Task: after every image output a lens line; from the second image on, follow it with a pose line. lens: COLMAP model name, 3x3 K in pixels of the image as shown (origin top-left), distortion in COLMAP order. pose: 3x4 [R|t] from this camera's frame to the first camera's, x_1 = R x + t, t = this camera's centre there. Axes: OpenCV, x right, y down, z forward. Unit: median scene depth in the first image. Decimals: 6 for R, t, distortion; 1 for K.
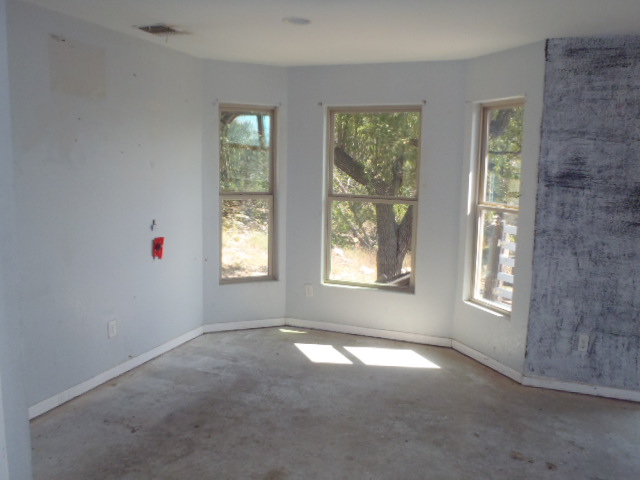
lens RADIAL K [[539.4, 0, 320.1], [0, 539.4, 241.1], [0, 0, 1]] dist [-0.066586, 0.040717]
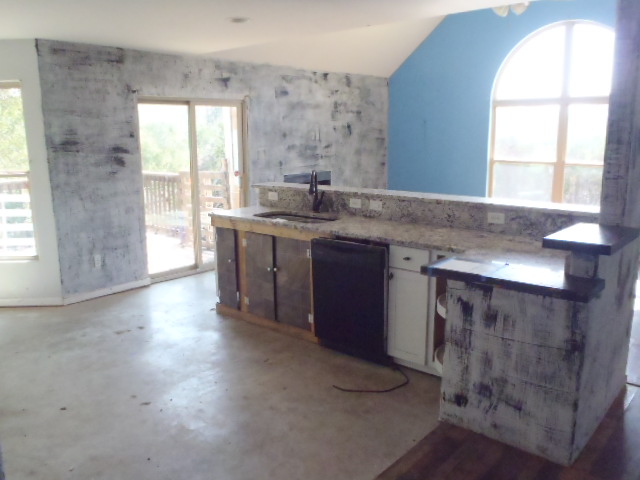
lens RADIAL K [[539.4, 0, 317.4], [0, 539.4, 243.0], [0, 0, 1]] dist [-0.066586, 0.040717]
pose [[0.340083, -0.213494, 0.915840, -0.614638], [0.151562, 0.973600, 0.170679, -0.009004], [-0.928101, 0.080761, 0.363463, -0.068850]]
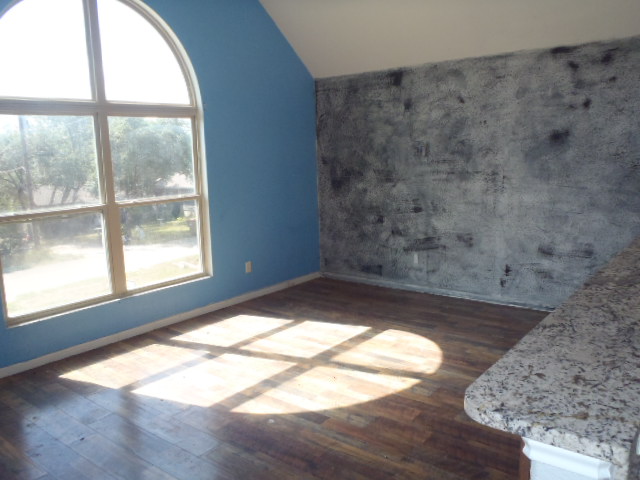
lens RADIAL K [[539.4, 0, 317.3], [0, 539.4, 242.7], [0, 0, 1]] dist [-0.066586, 0.040717]
pose [[-0.948943, -0.047301, 0.311881, 0.718668], [0.055308, 0.948430, 0.312123, -0.112051], [-0.310561, 0.313437, -0.897390, 0.816409]]
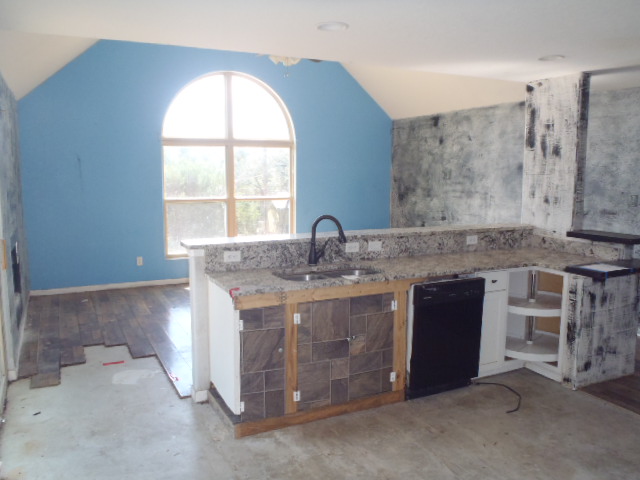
lens RADIAL K [[539.4, 0, 316.2], [0, 539.4, 243.7], [0, 0, 1]] dist [-0.066586, 0.040717]
pose [[-0.724501, -0.117928, 0.679110, -0.173403], [0.080112, 0.964171, 0.252896, -0.175804], [-0.684602, 0.237628, -0.689096, 1.108976]]
